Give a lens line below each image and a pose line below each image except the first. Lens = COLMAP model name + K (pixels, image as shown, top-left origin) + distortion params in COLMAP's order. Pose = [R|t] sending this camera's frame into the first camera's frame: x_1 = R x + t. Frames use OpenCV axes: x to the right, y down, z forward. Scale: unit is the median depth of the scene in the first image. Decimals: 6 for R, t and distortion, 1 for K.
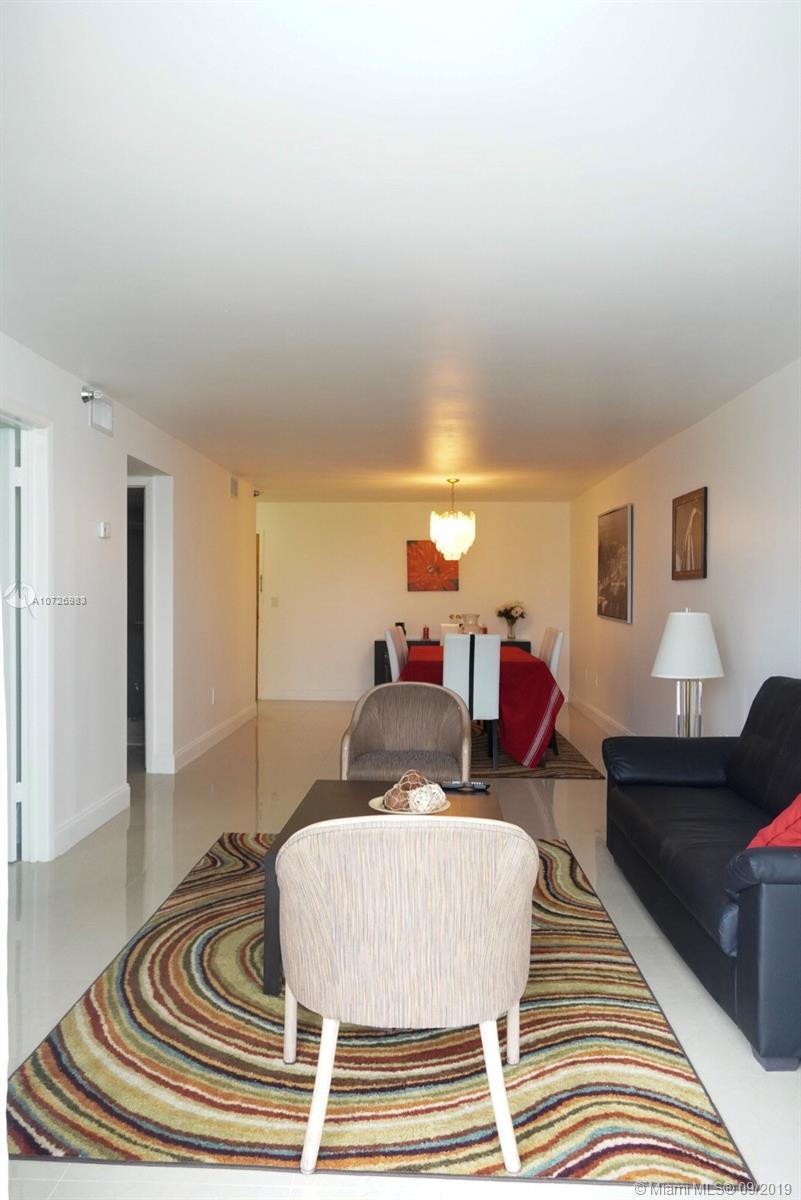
lens RADIAL K [[902.0, 0, 397.2], [0, 902.0, 599.5], [0, 0, 1]] dist [-0.037329, 0.030478]
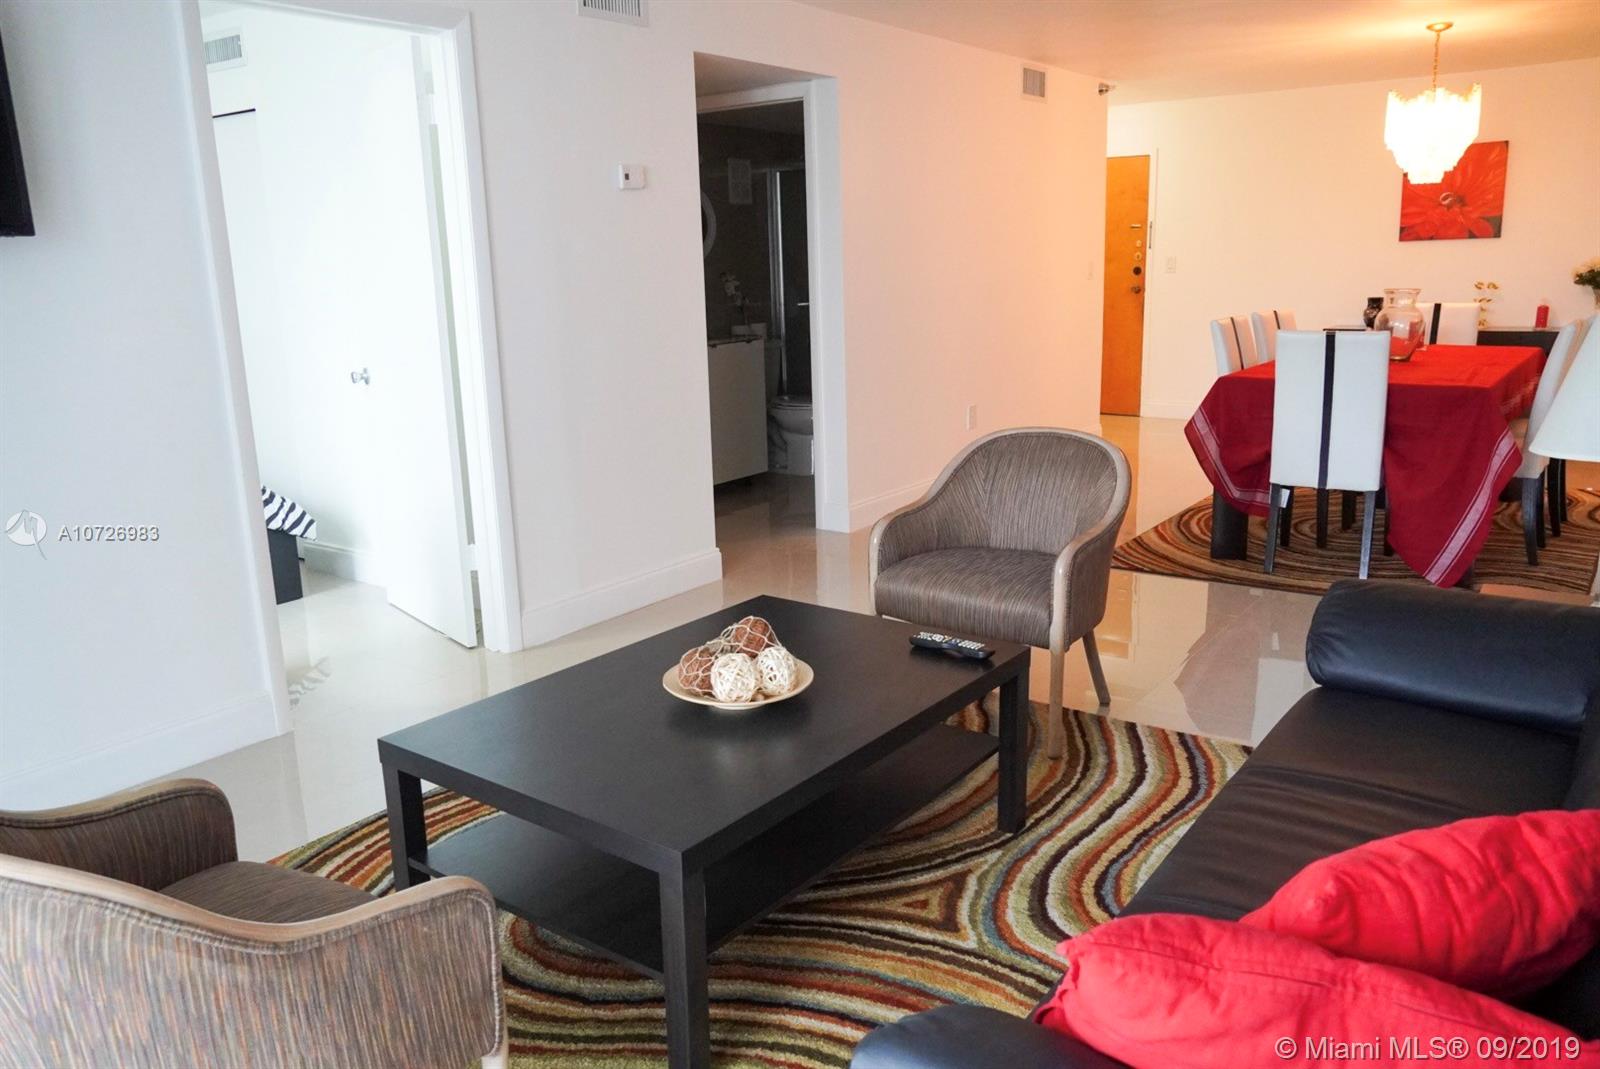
lens RADIAL K [[1202.7, 0, 802.7], [0, 1202.7, 537.7], [0, 0, 1]] dist [-0.037329, 0.030478]
pose [[0.825414, 0.102437, -0.555156, 0.304258], [0.028806, 0.974476, 0.222637, -0.011319], [0.563792, -0.199760, 0.801395, 0.311039]]
